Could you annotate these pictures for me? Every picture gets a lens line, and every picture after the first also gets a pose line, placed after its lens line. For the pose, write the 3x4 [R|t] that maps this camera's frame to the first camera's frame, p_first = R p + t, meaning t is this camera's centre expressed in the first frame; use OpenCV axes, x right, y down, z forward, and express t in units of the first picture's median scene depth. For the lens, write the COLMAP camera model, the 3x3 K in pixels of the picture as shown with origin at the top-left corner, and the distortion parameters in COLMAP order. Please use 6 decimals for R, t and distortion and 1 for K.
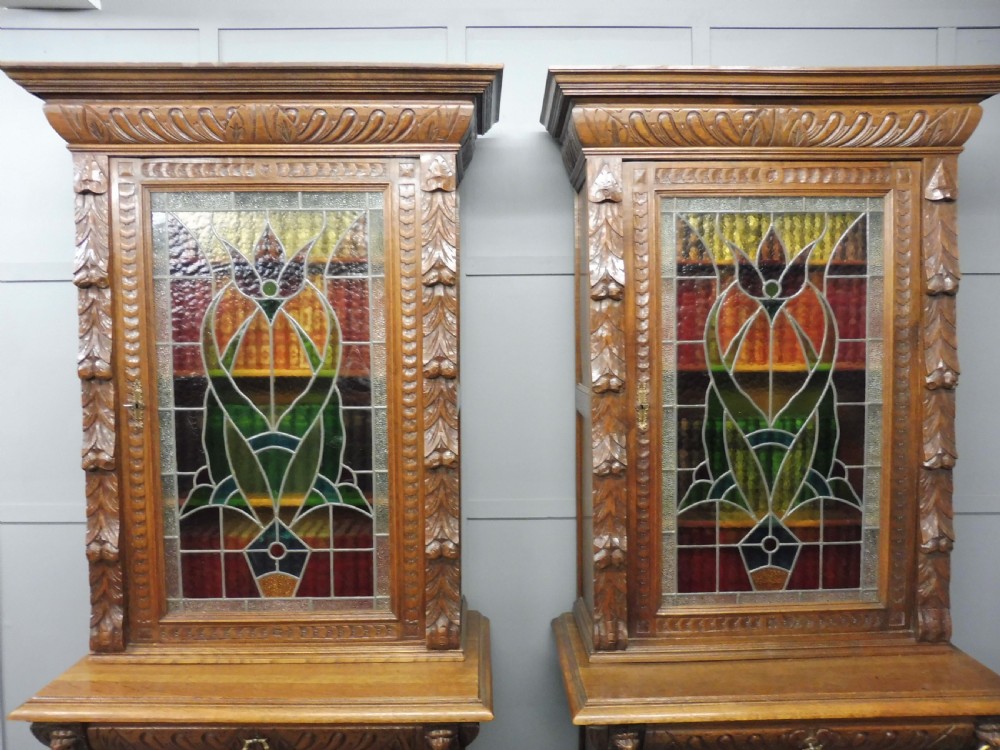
lens RADIAL K [[729.0, 0, 505.0], [0, 729.0, 378.8], [0, 0, 1]] dist [-0.047481, 0.009997]
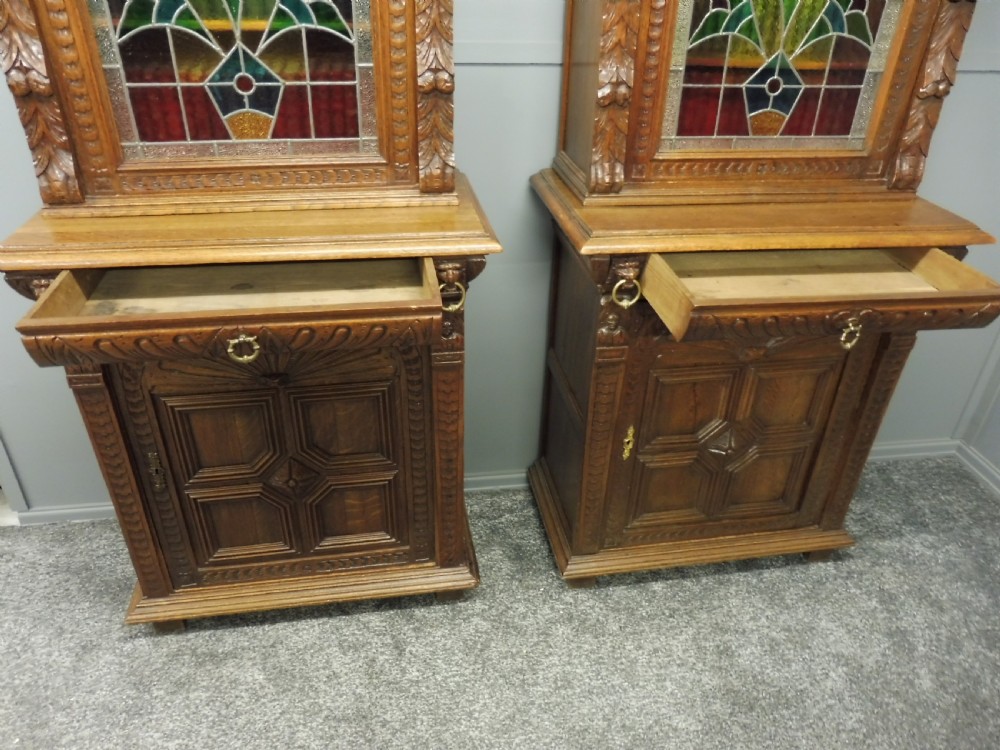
lens RADIAL K [[729.0, 0, 501.6], [0, 729.0, 382.9], [0, 0, 1]] dist [-0.047481, 0.009997]
pose [[0.988782, -0.045389, 0.142304, -0.150539], [-0.028631, 0.877452, 0.478809, 0.132245], [-0.146598, -0.477512, 0.866309, 0.035810]]
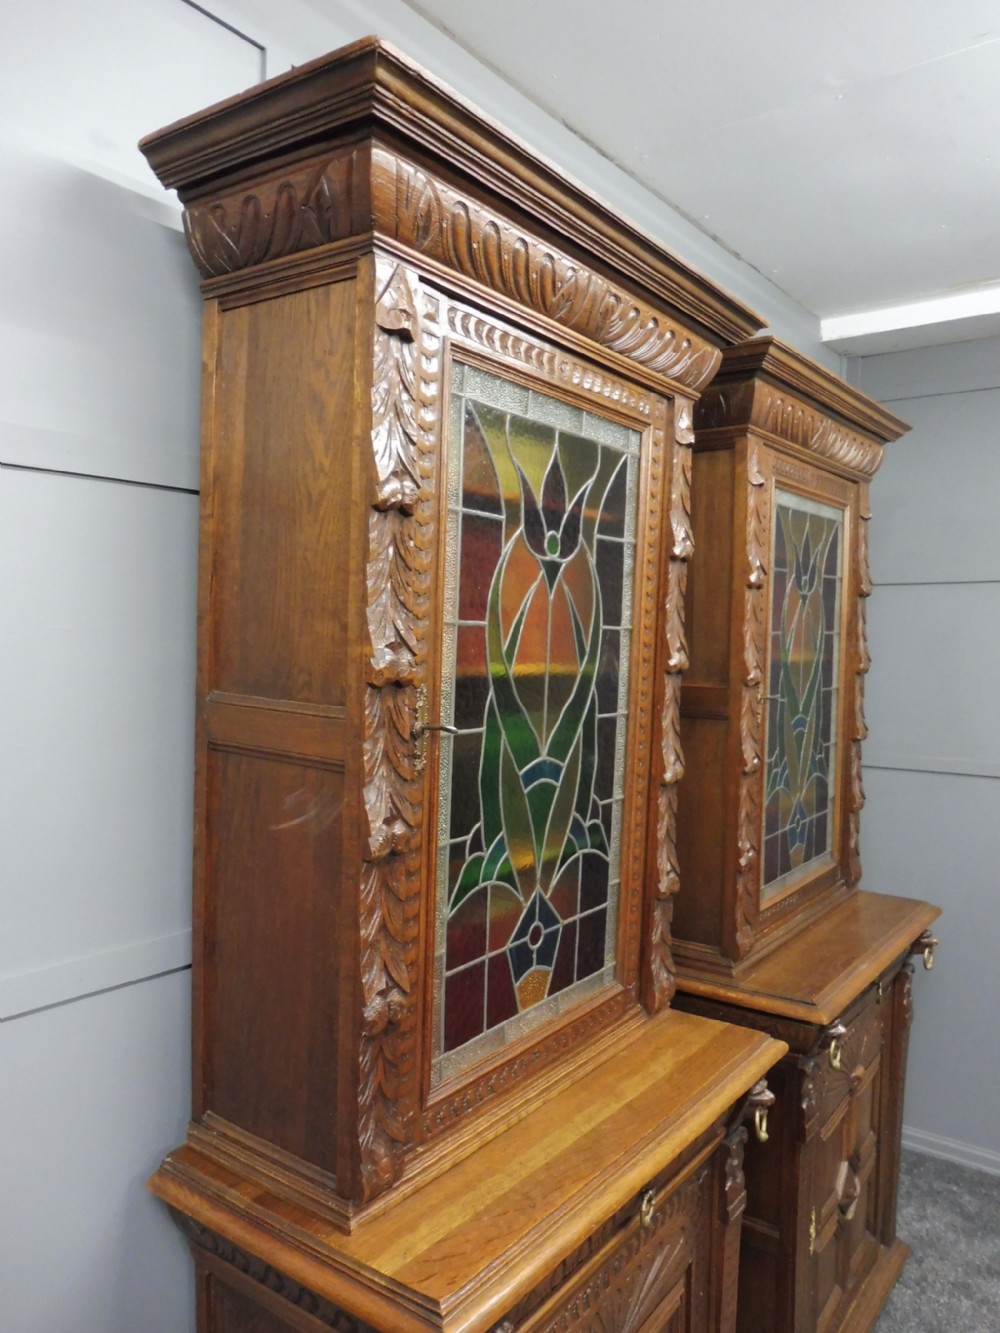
lens RADIAL K [[971.7, 0, 493.6], [0, 971.7, 665.7], [0, 0, 1]] dist [-0.047481, 0.009997]
pose [[0.619720, -0.011744, 0.784735, -1.051651], [0.022622, 0.999740, -0.002903, -0.009690], [-0.784497, 0.019551, 0.619824, 0.478654]]
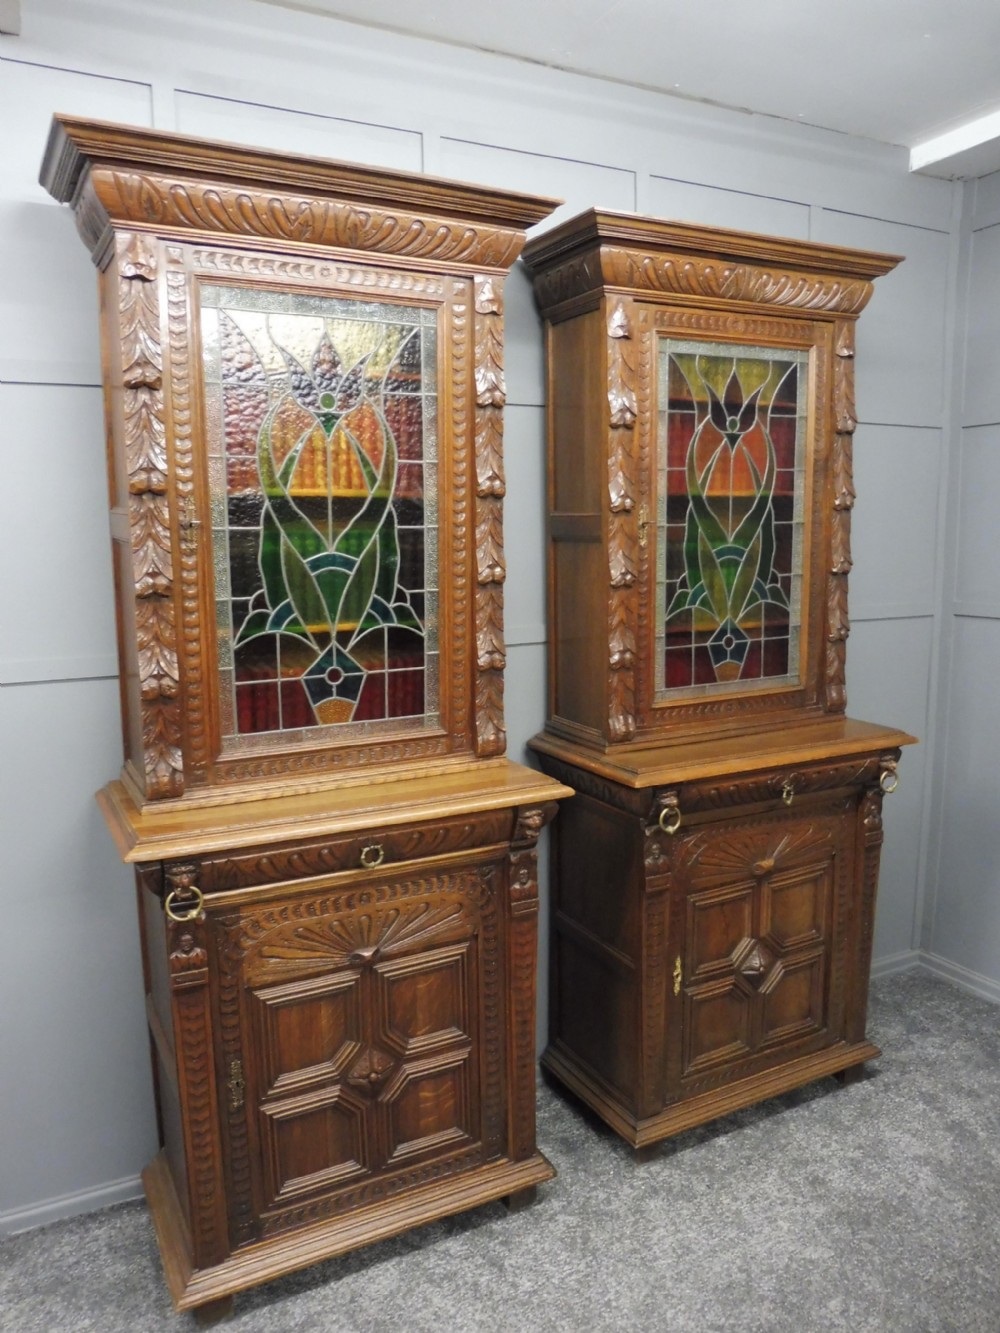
lens RADIAL K [[971.7, 0, 494.6], [0, 971.7, 670.0], [0, 0, 1]] dist [-0.047481, 0.009997]
pose [[0.896510, -0.069500, 0.437538, -0.701923], [0.028357, 0.994595, 0.099881, 0.107056], [-0.442114, -0.077137, 0.893636, -0.266368]]
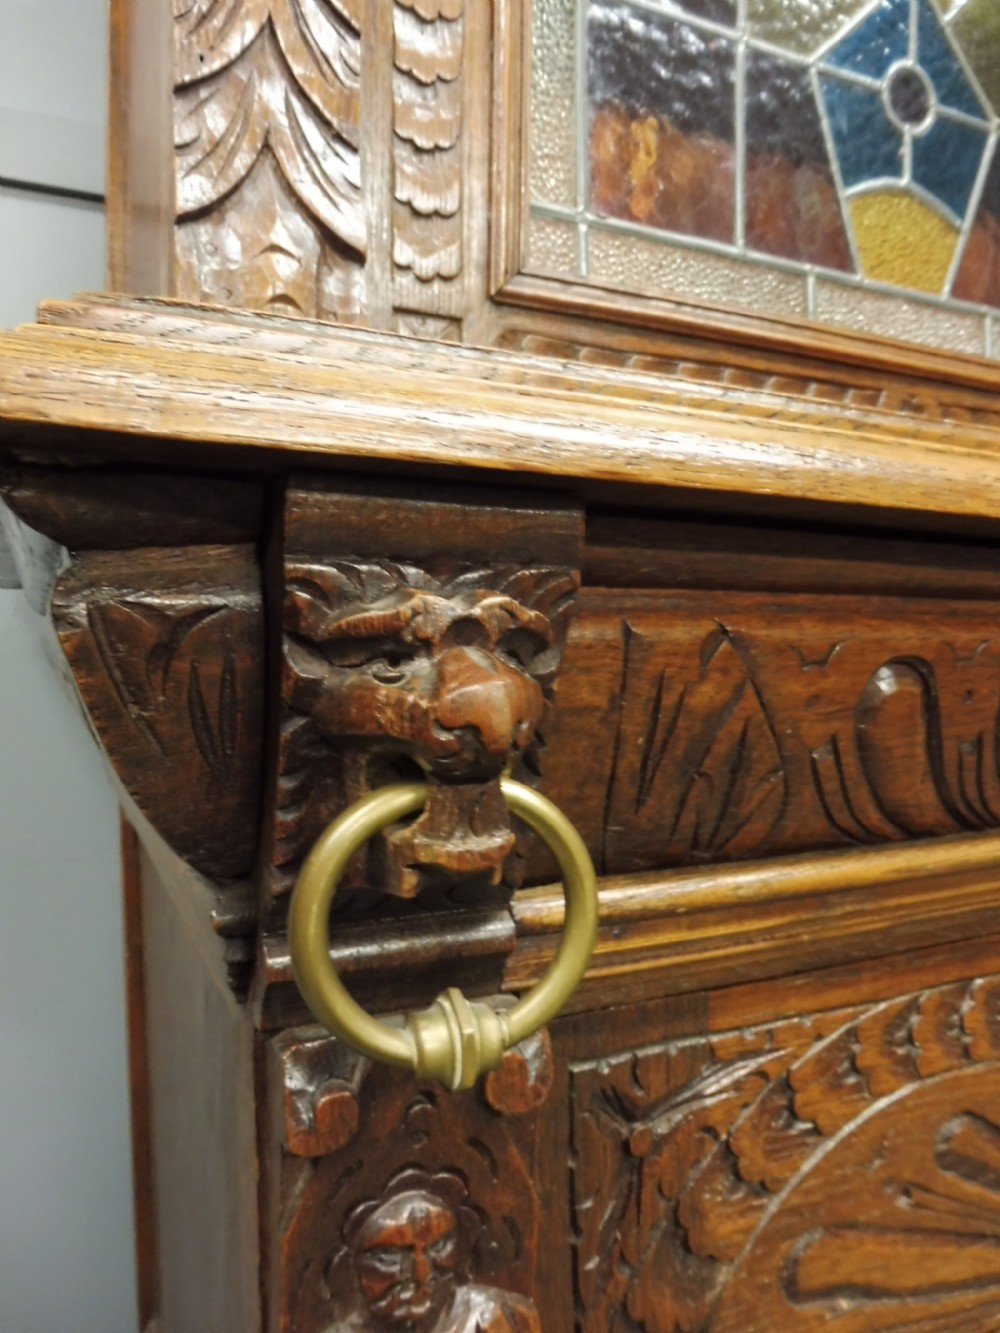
lens RADIAL K [[971.7, 0, 473.1], [0, 971.7, 687.1], [0, 0, 1]] dist [-0.047481, 0.009997]
pose [[0.920640, -0.013217, 0.390189, -0.597854], [0.019246, 0.999748, -0.011544, 0.452866], [-0.389939, 0.018137, 0.920662, 0.766820]]
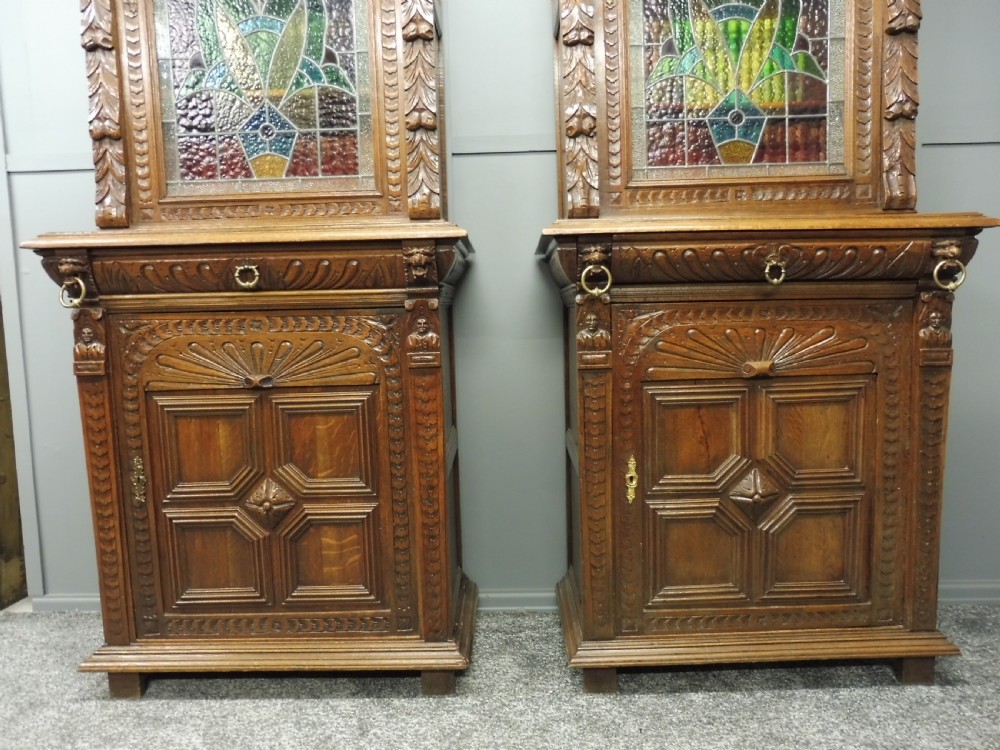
lens RADIAL K [[729.0, 0, 499.2], [0, 729.0, 378.7], [0, 0, 1]] dist [-0.047481, 0.009997]
pose [[0.999245, -0.016561, -0.035151, 0.057867], [0.018201, 0.998736, 0.046845, 0.565022], [0.034331, -0.047450, 0.998283, -0.065936]]
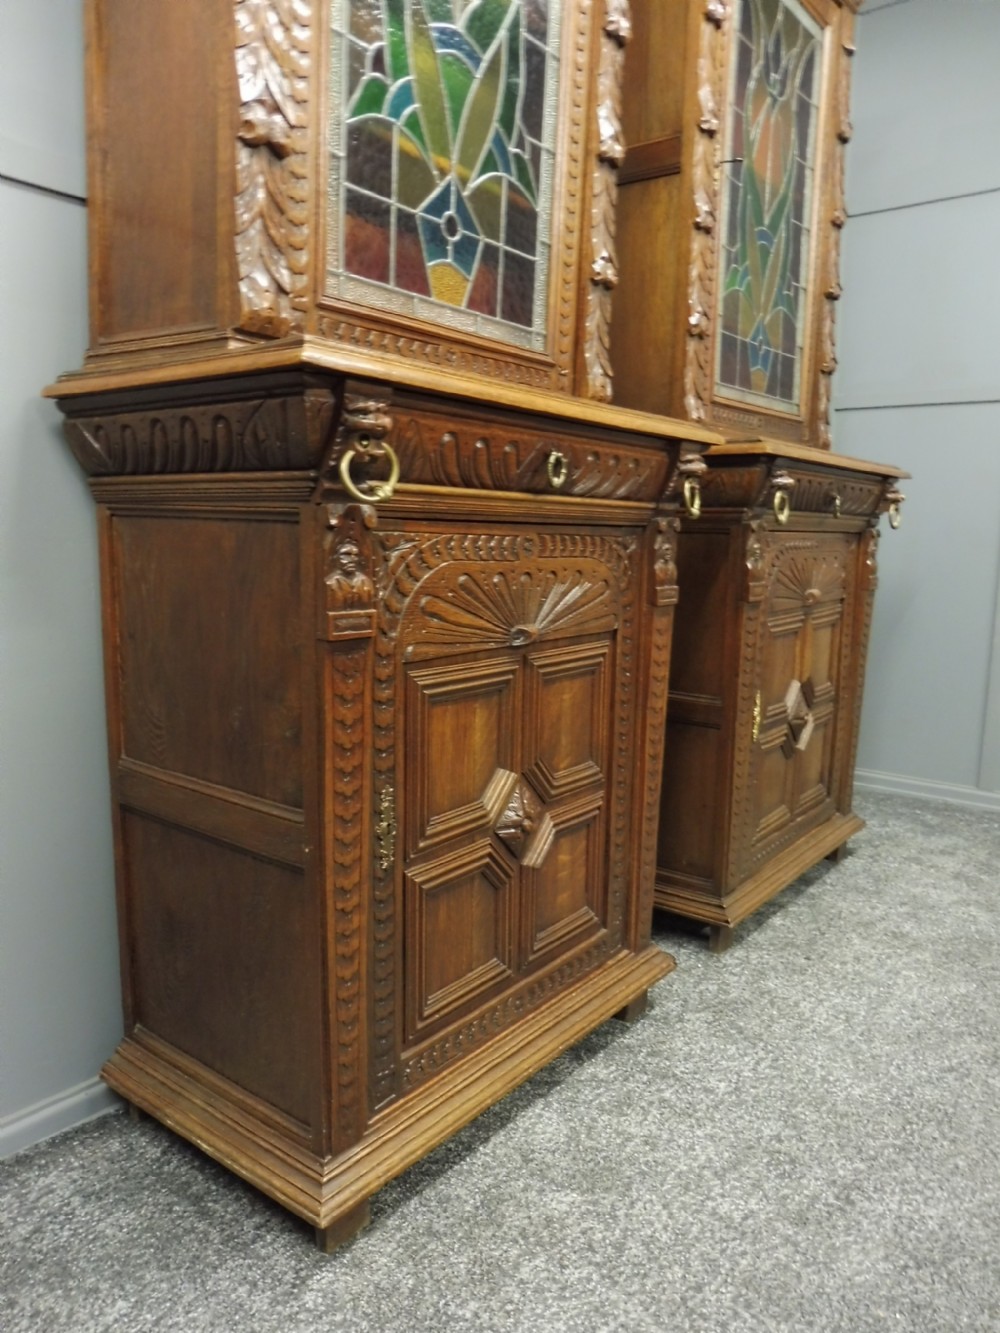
lens RADIAL K [[971.7, 0, 496.5], [0, 971.7, 674.4], [0, 0, 1]] dist [-0.047481, 0.009997]
pose [[0.631070, -0.102548, 0.768918, -1.007521], [0.017081, 0.992820, 0.118390, 0.542385], [-0.775538, -0.061579, 0.628290, 0.408151]]
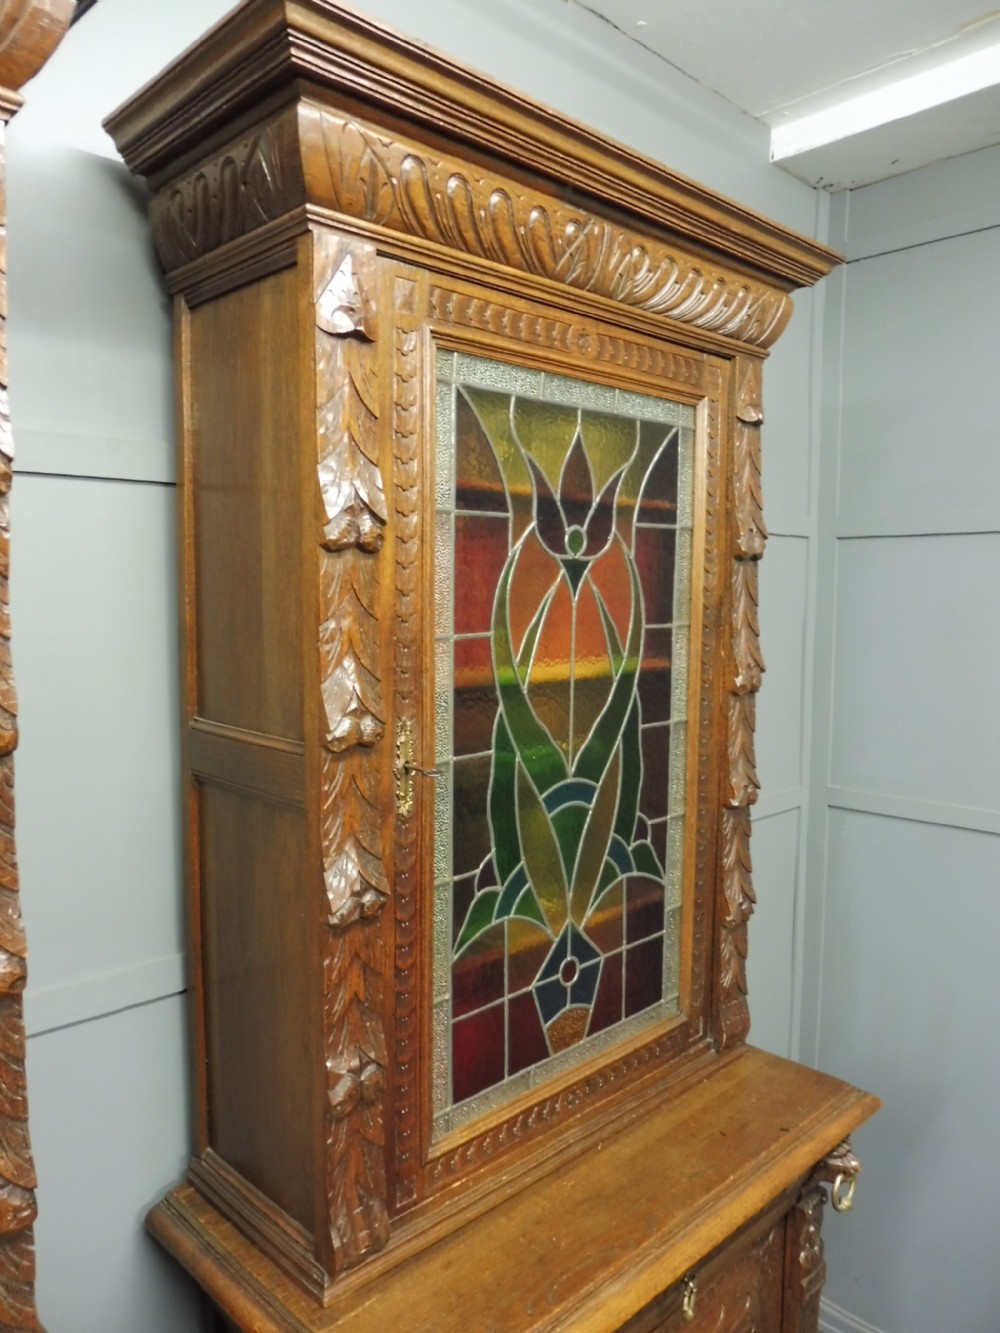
lens RADIAL K [[971.7, 0, 499.1], [0, 971.7, 662.9], [0, 0, 1]] dist [-0.047481, 0.009997]
pose [[0.725310, -0.041101, 0.687194, -0.216919], [0.021311, 0.999078, 0.037263, -0.056571], [-0.688092, -0.012382, 0.725518, 0.479508]]
